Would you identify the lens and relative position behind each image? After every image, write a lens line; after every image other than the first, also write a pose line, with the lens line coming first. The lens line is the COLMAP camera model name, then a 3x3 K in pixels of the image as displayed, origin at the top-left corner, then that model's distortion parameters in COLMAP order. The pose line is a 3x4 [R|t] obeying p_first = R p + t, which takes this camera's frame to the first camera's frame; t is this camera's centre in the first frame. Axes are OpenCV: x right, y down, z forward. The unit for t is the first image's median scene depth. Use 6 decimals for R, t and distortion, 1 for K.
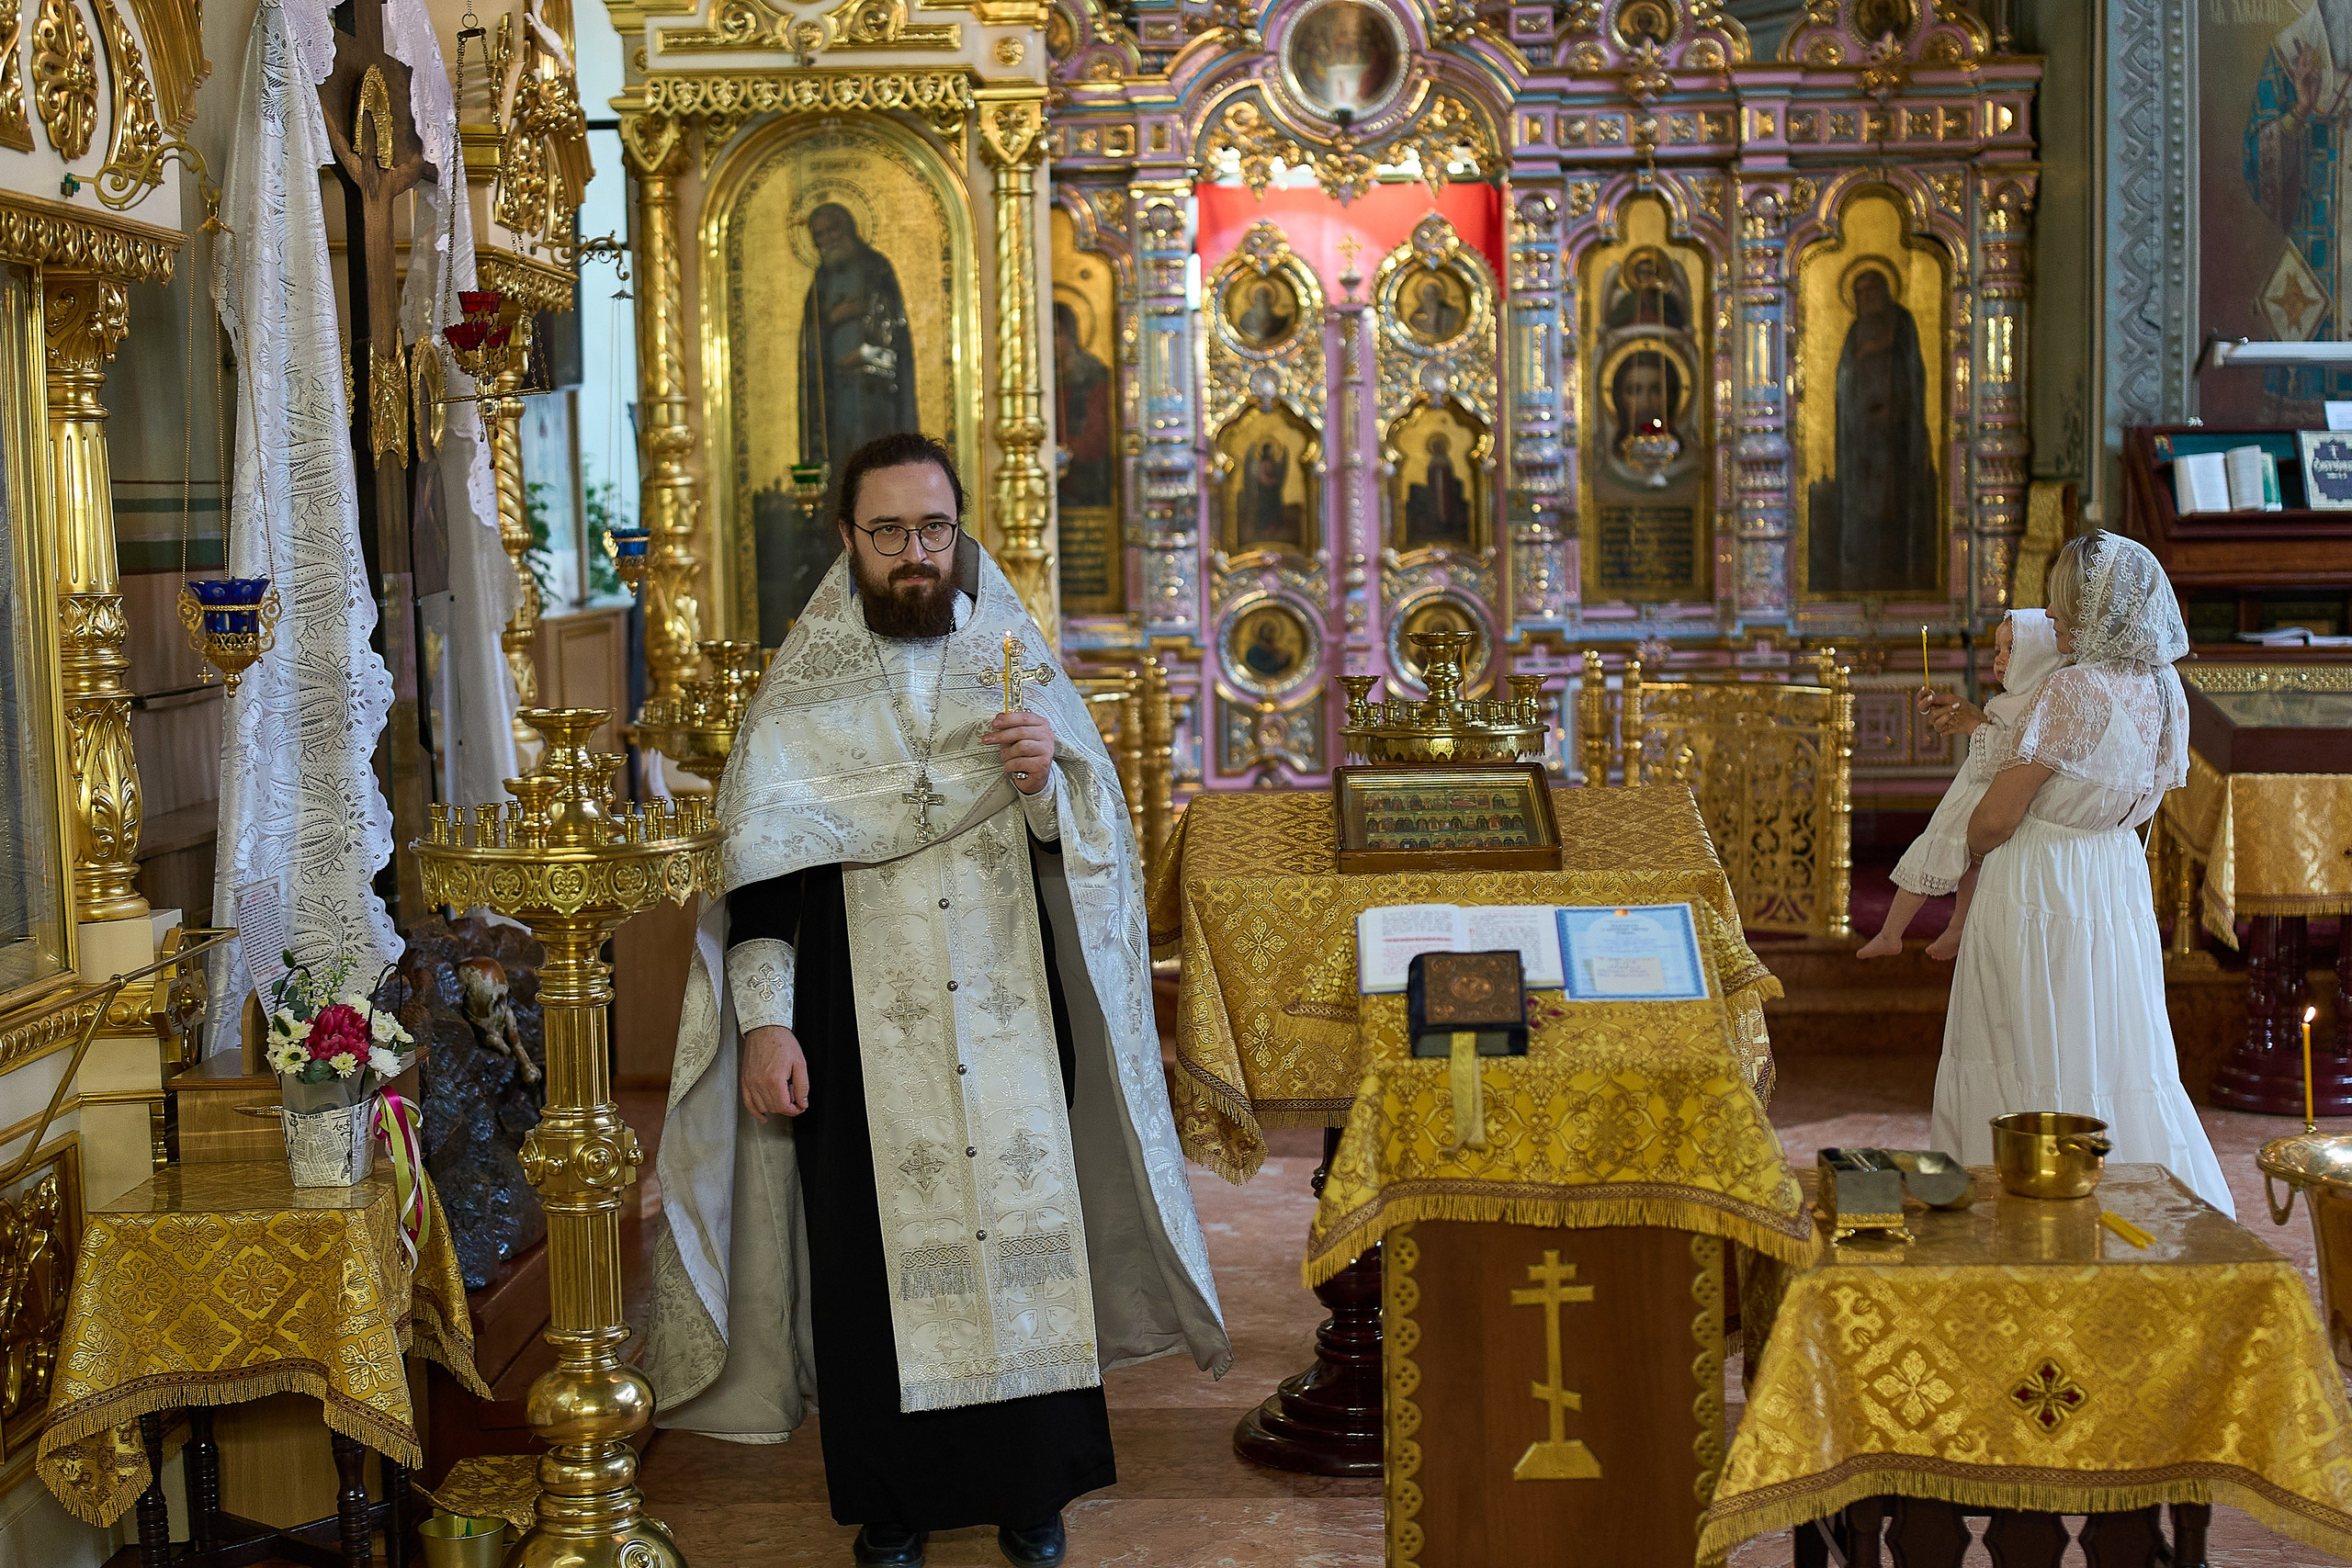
lens RADIAL K [[3508.6, 0, 1176.0], [0, 3508.6, 784.0], [0, 0, 1]] dist [0.018901, -0.698539]
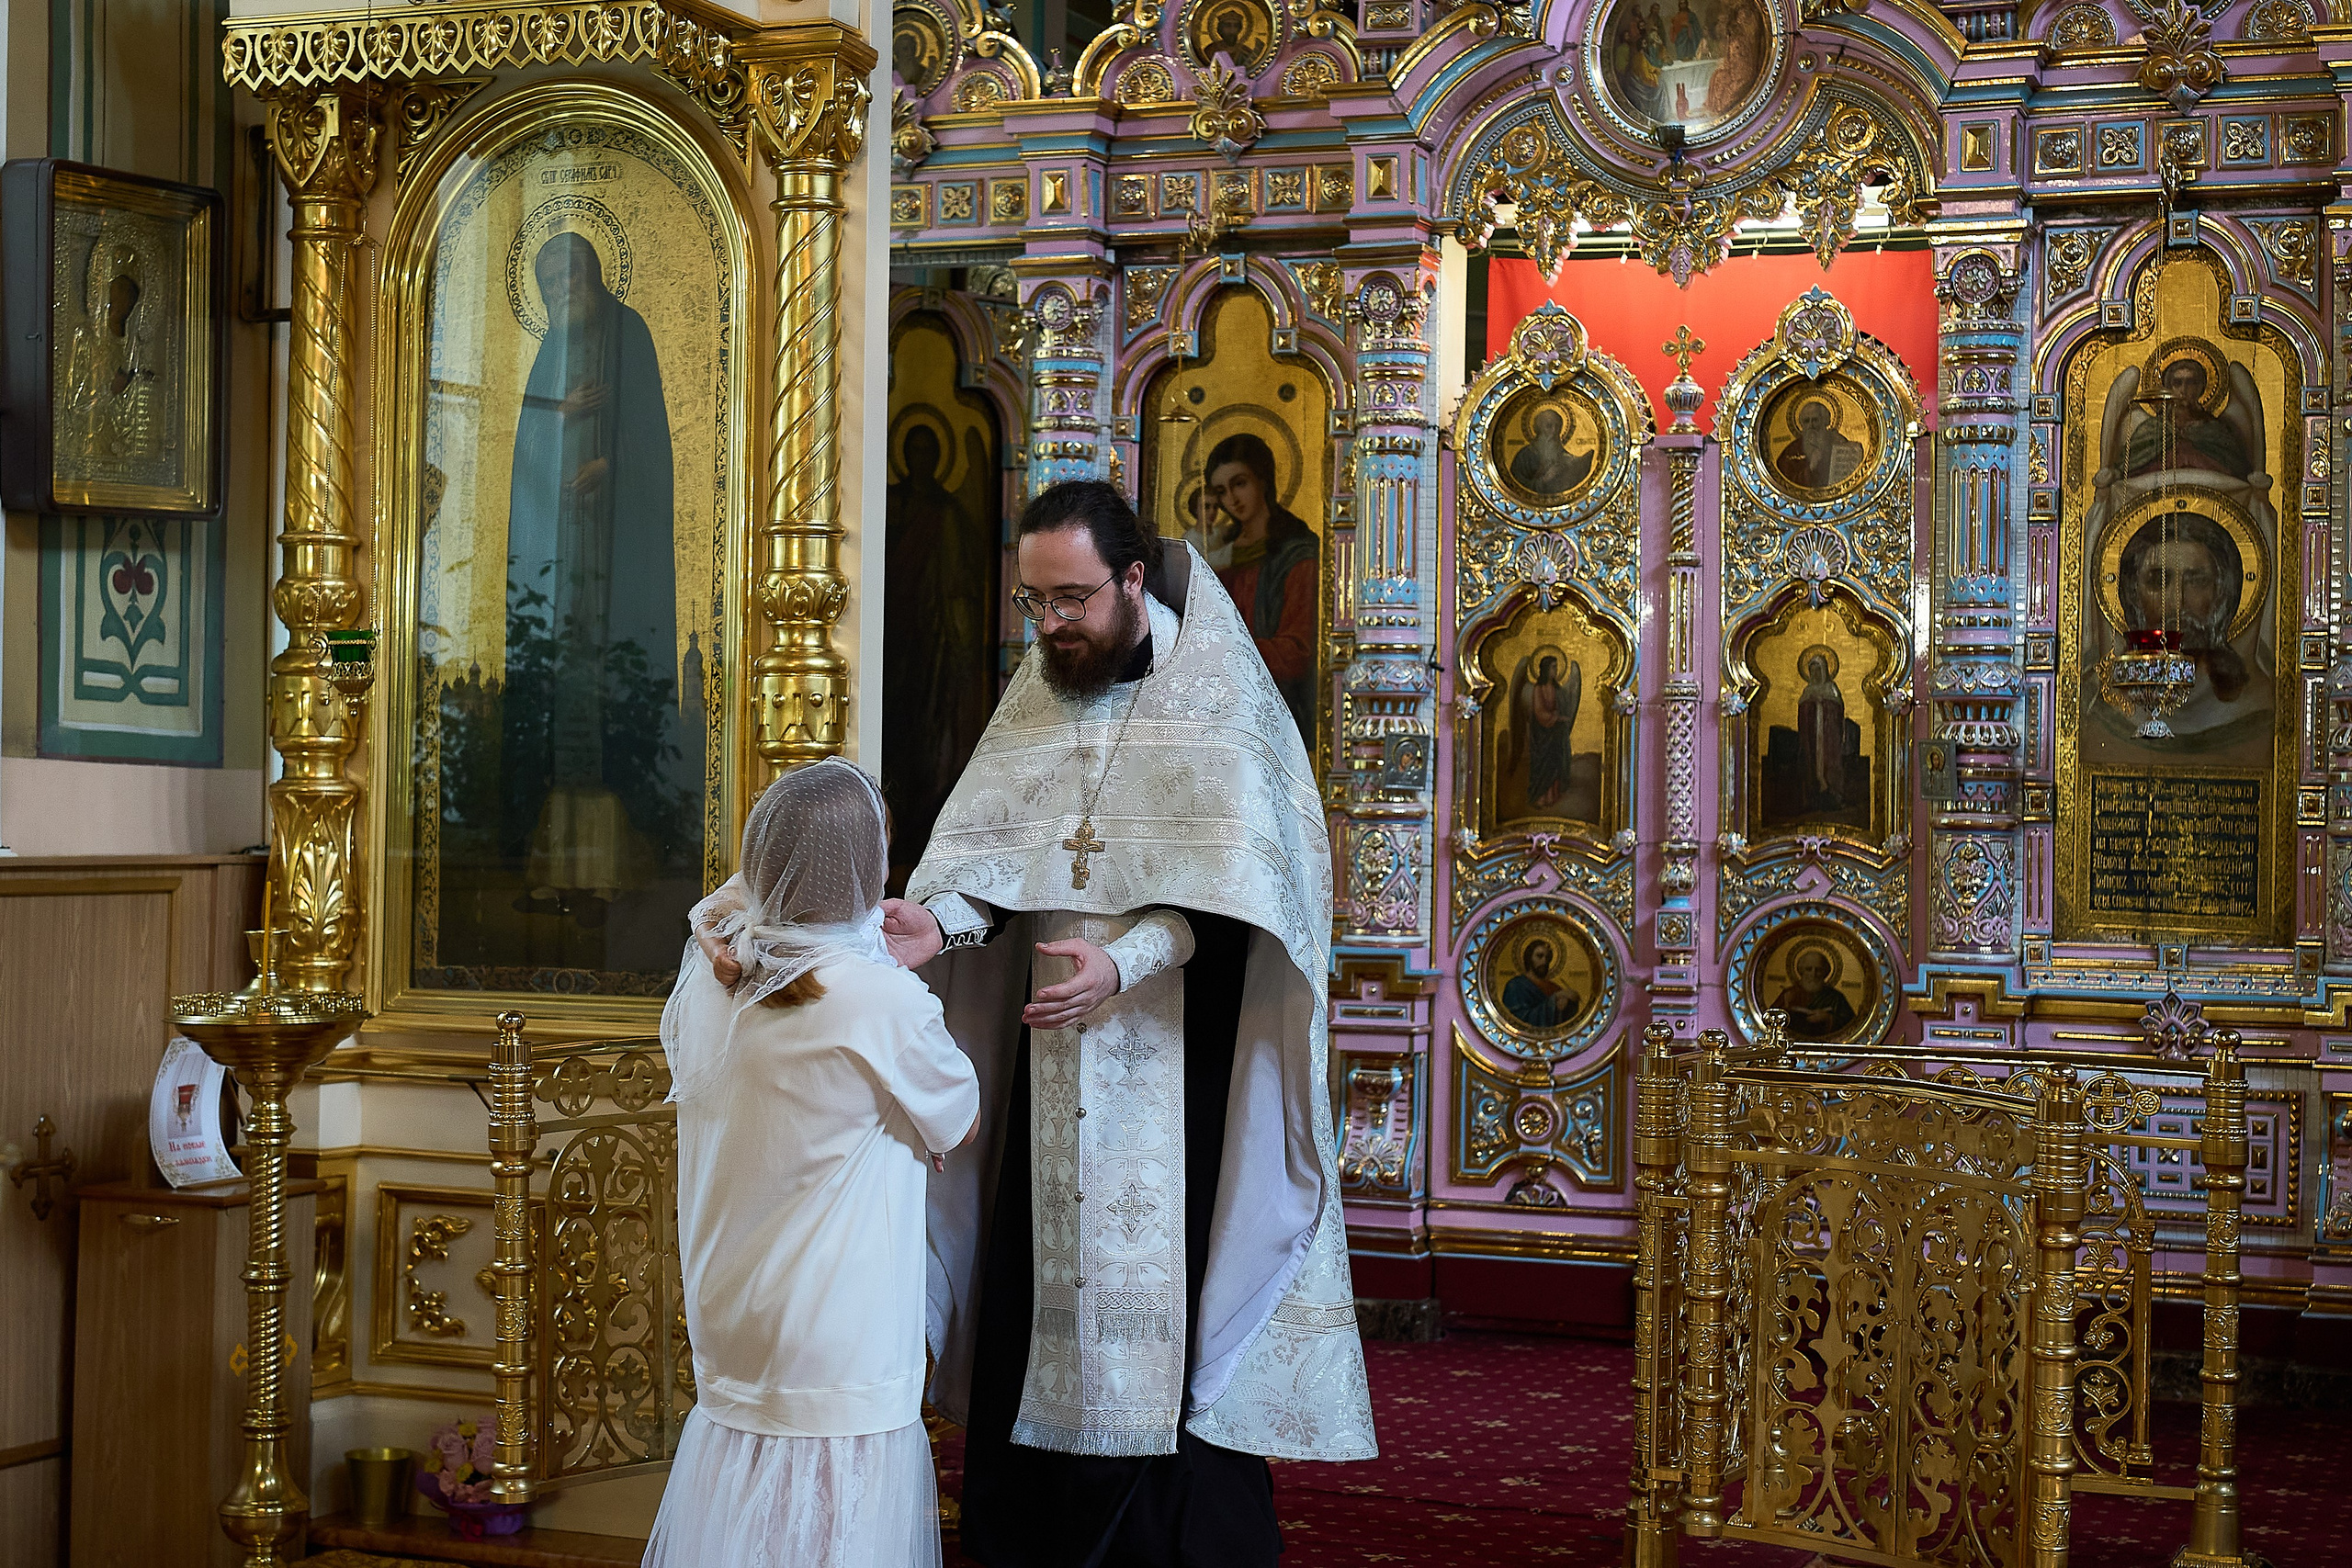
lens RADIAL K [[3508.6, 0, 1176.0], [0, 3508.6, 784.0], [0, 0, 1]] dist [0.018901, -0.698539]
pose [[0.912983, 0.031433, -0.406785, 0.221393], [-0.068264, 0.994742, -0.076346, -0.021942], [0.402246, 0.097471, 0.910328, 0.403223]]
